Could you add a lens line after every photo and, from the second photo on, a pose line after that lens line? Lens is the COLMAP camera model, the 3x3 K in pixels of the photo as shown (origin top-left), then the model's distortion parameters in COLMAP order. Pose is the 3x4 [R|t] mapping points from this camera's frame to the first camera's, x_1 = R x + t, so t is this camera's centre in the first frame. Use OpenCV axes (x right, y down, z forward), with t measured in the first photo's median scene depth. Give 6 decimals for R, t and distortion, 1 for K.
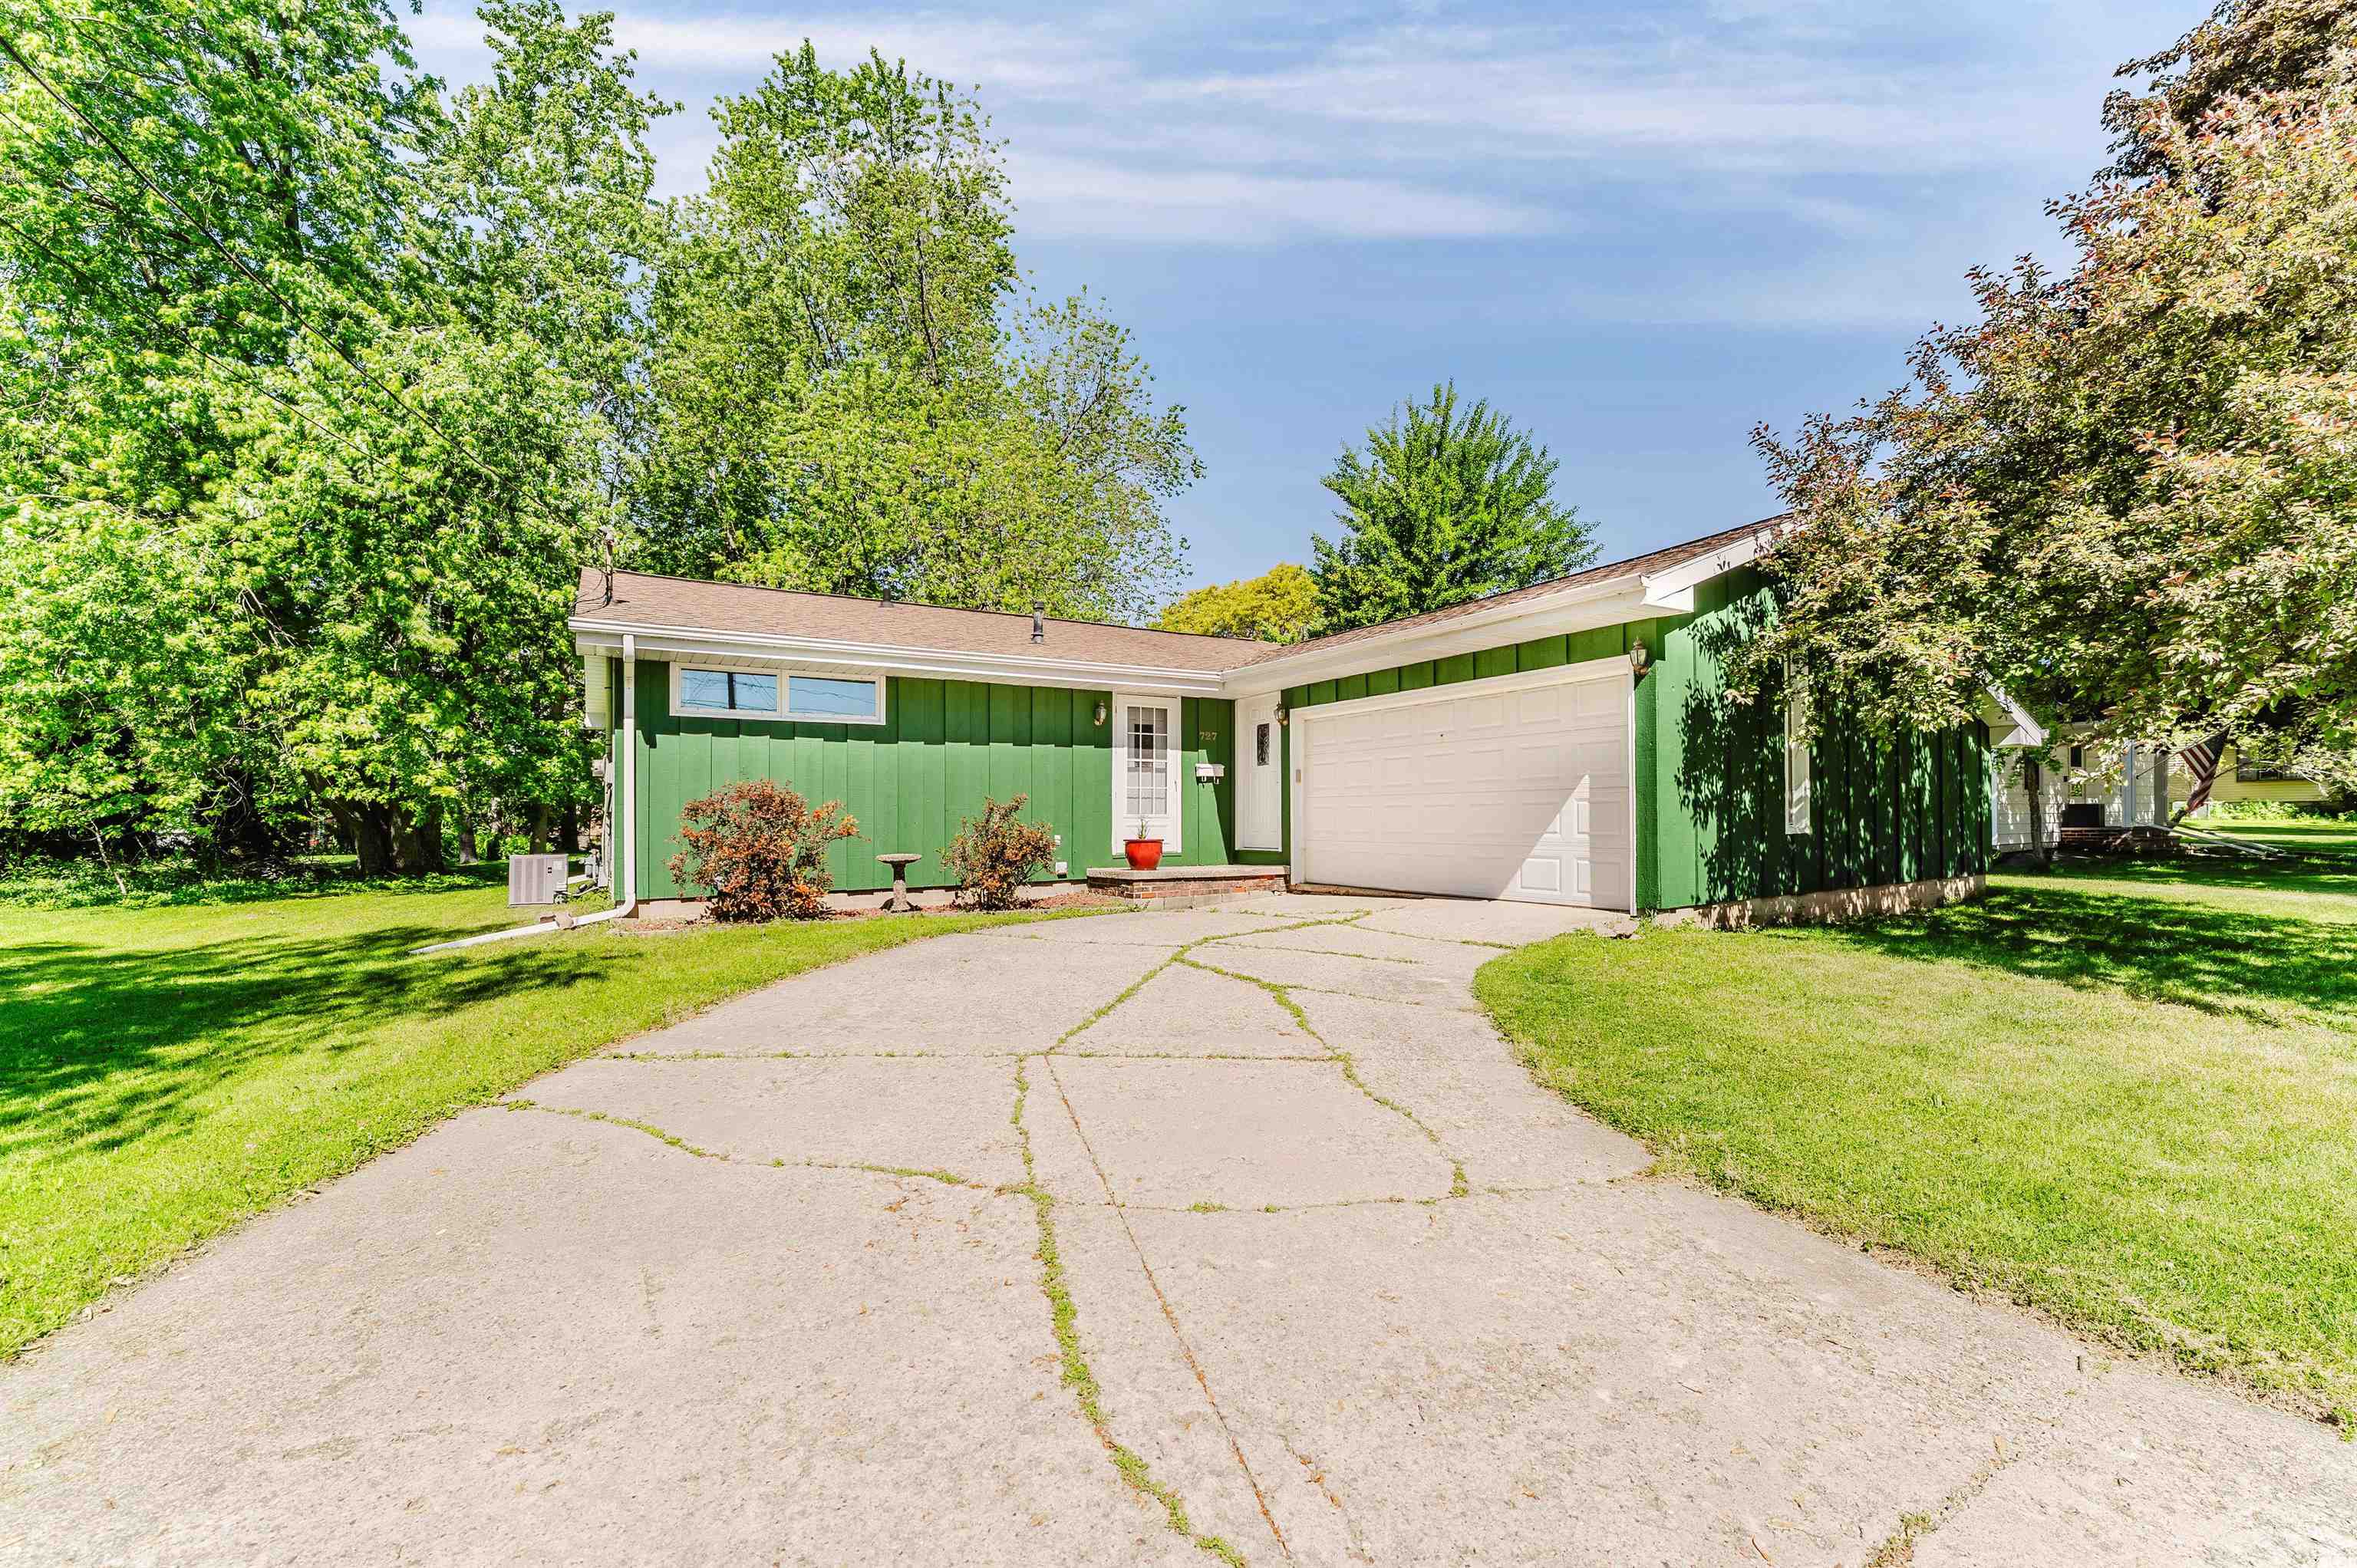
lens RADIAL K [[971.1, 0, 1207.2], [0, 971.1, 820.2], [0, 0, 1]] dist [-0.012000, -0.000273]
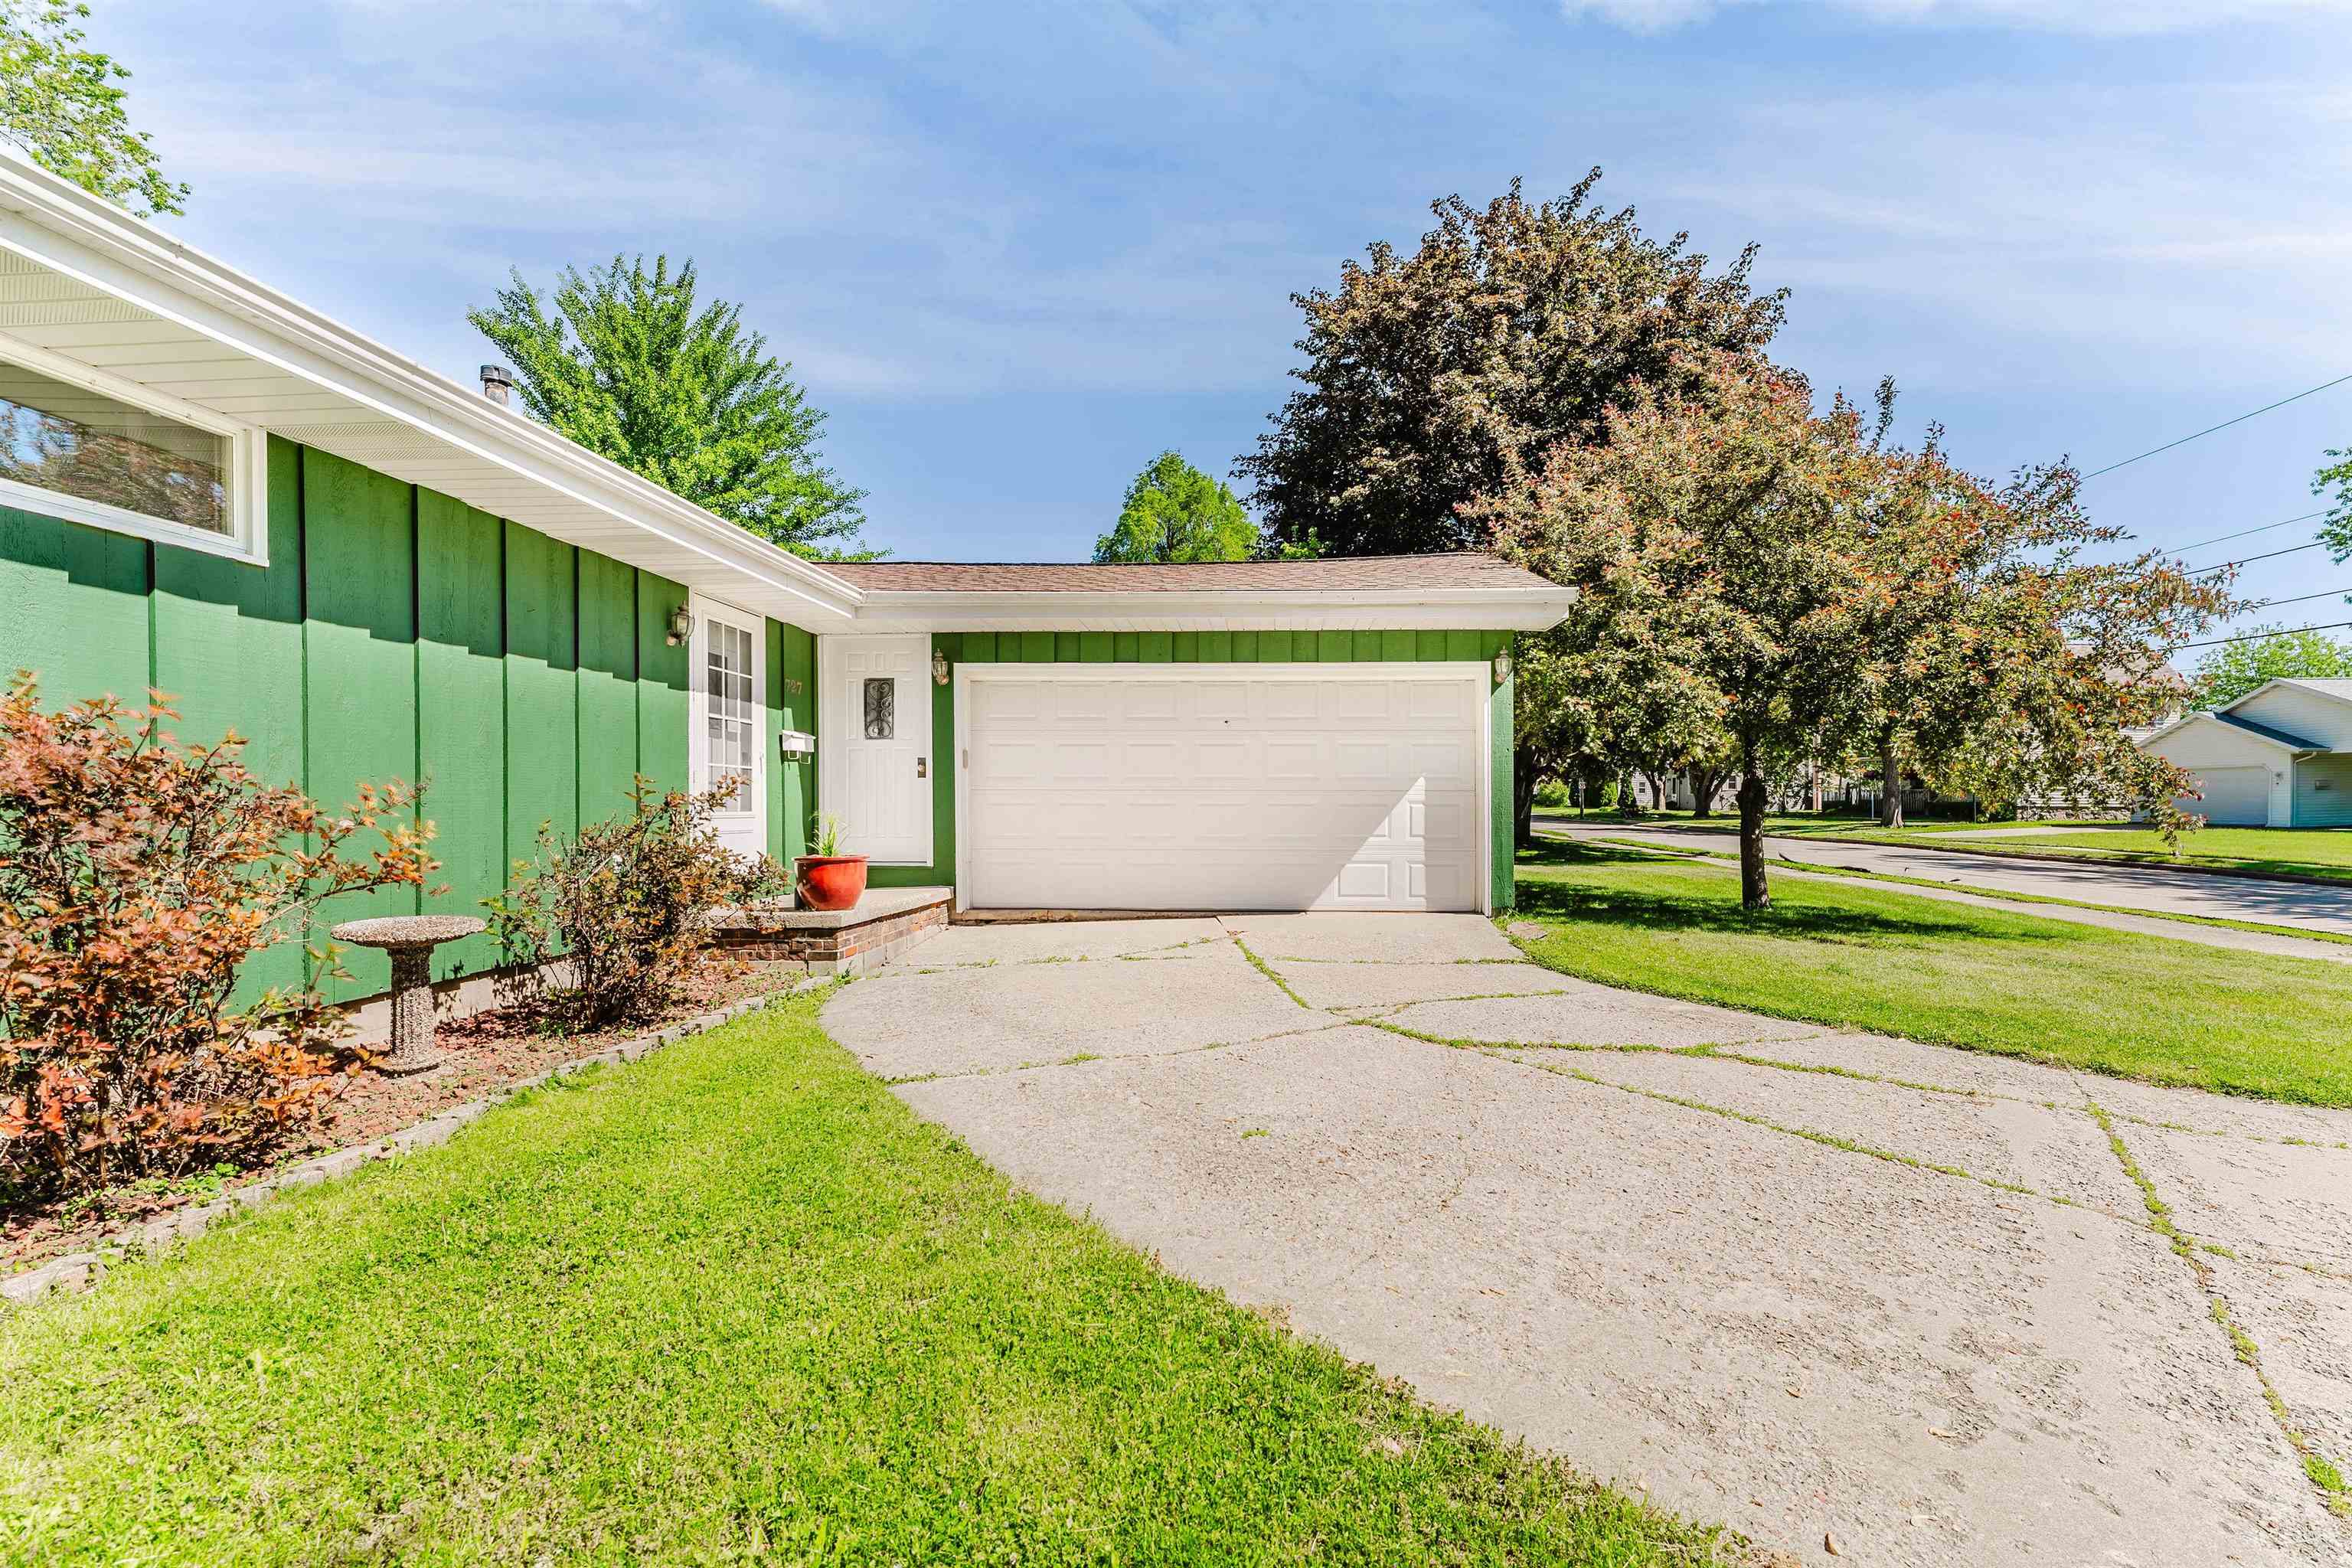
lens RADIAL K [[969.2, 0, 1204.7], [0, 969.2, 820.1], [0, 0, 1]] dist [-0.012000, -0.000273]
pose [[0.547739, -0.007677, 0.836614, -0.397940], [-0.004839, 0.999912, 0.012343, -0.010215], [-0.836635, -0.010809, 0.547654, 0.463961]]
